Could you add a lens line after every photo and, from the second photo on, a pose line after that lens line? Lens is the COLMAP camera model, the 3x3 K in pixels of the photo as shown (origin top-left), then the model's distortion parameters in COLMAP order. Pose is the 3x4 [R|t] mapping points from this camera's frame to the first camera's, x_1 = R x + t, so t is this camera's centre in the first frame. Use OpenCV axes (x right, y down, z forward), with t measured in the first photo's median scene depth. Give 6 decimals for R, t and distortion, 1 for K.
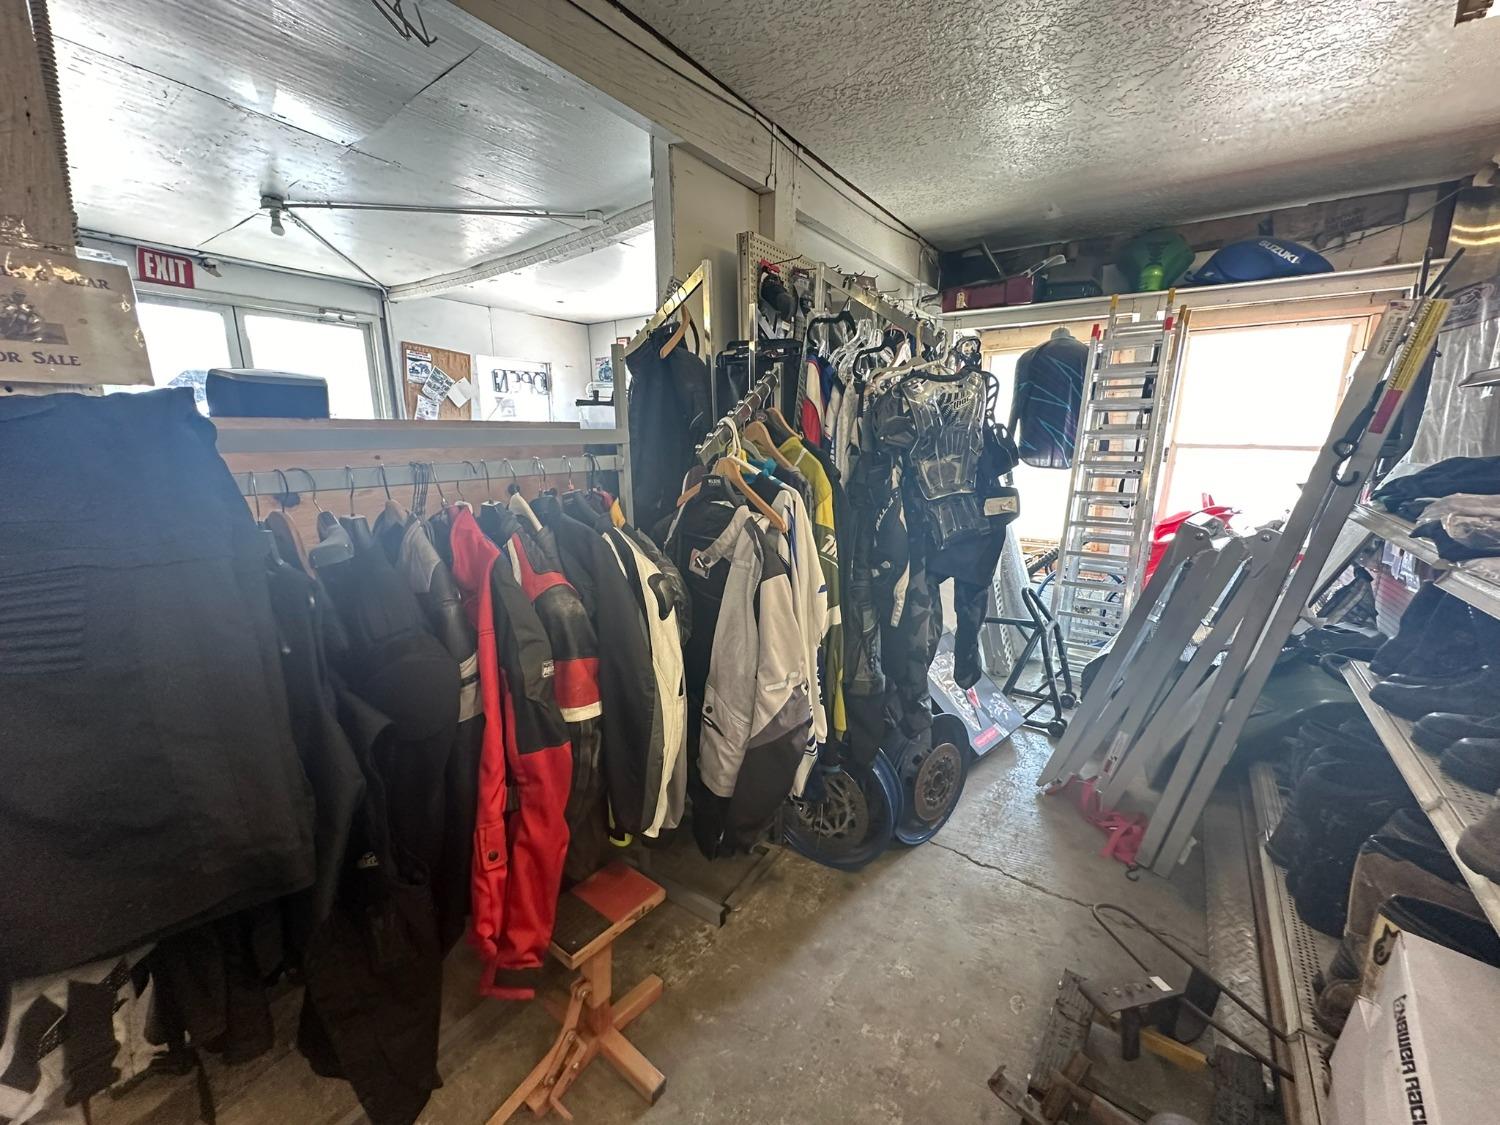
lens RADIAL K [[598.1, 0, 747.3], [0, 598.1, 560.5], [0, 0, 1]] dist [-0.001630, 0.000200]
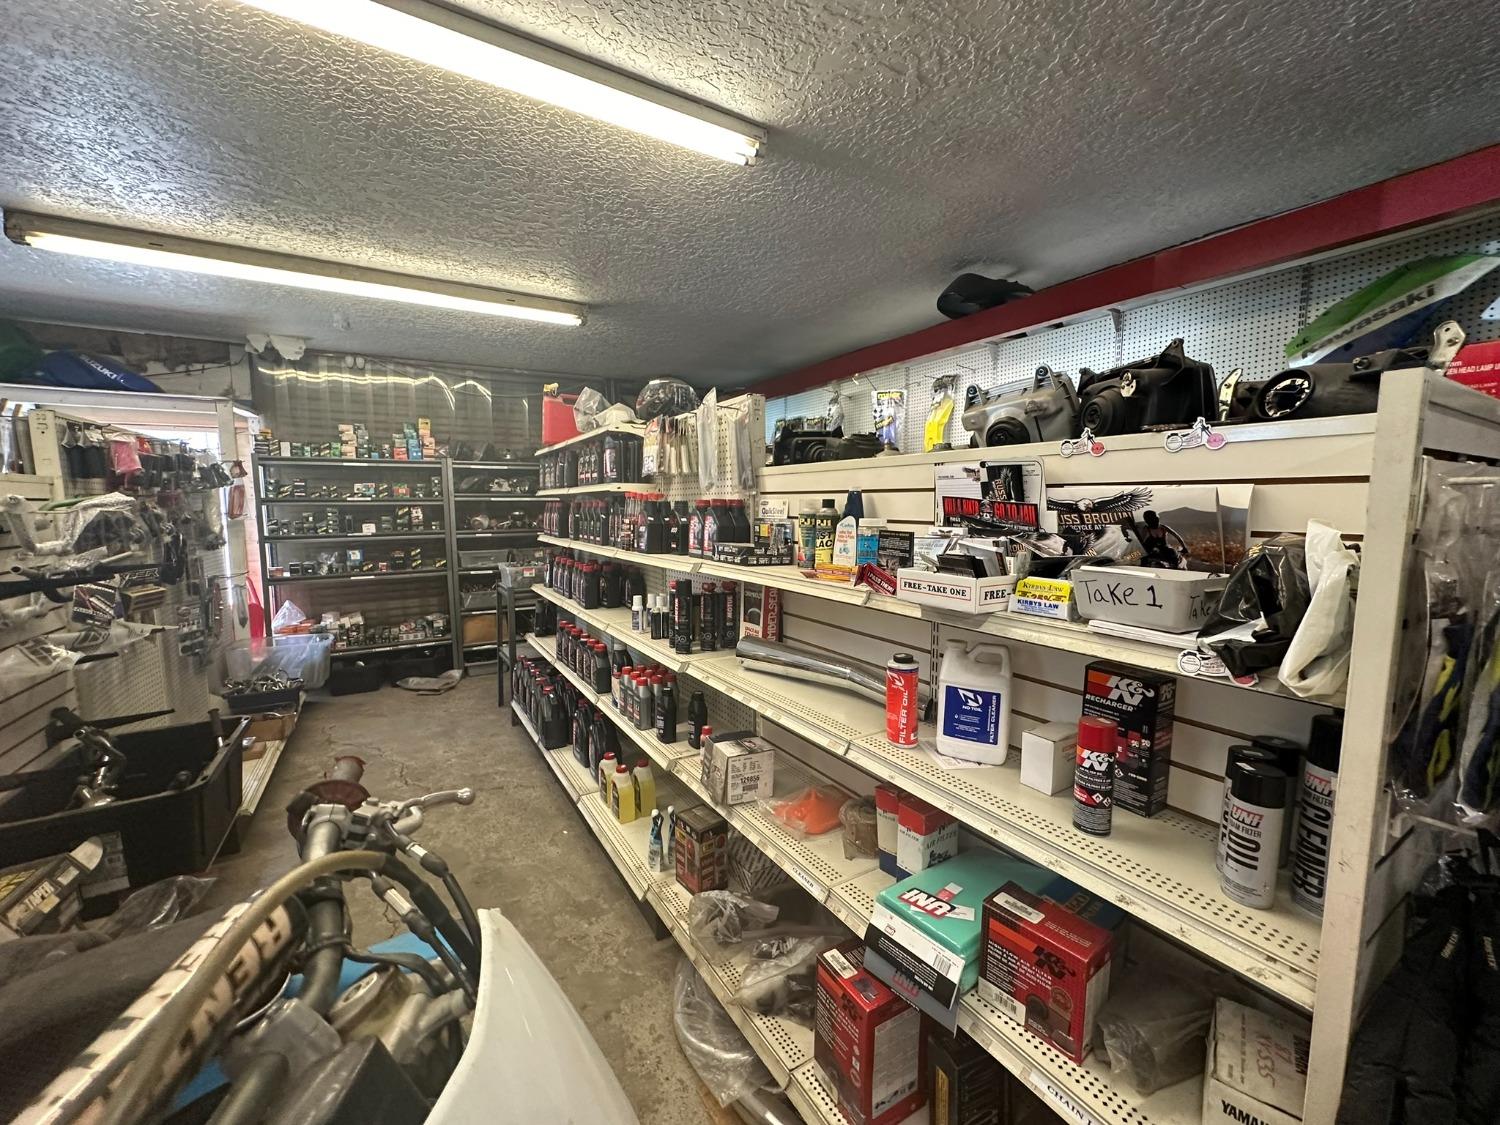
lens RADIAL K [[598.1, 0, 745.0], [0, 598.1, 561.0], [0, 0, 1]] dist [-0.001630, 0.000200]
pose [[0.398912, -0.091259, 0.912437, 0.539045], [0.192850, 0.981131, 0.013817, 0.170177], [-0.896481, 0.170452, 0.408984, -1.068368]]
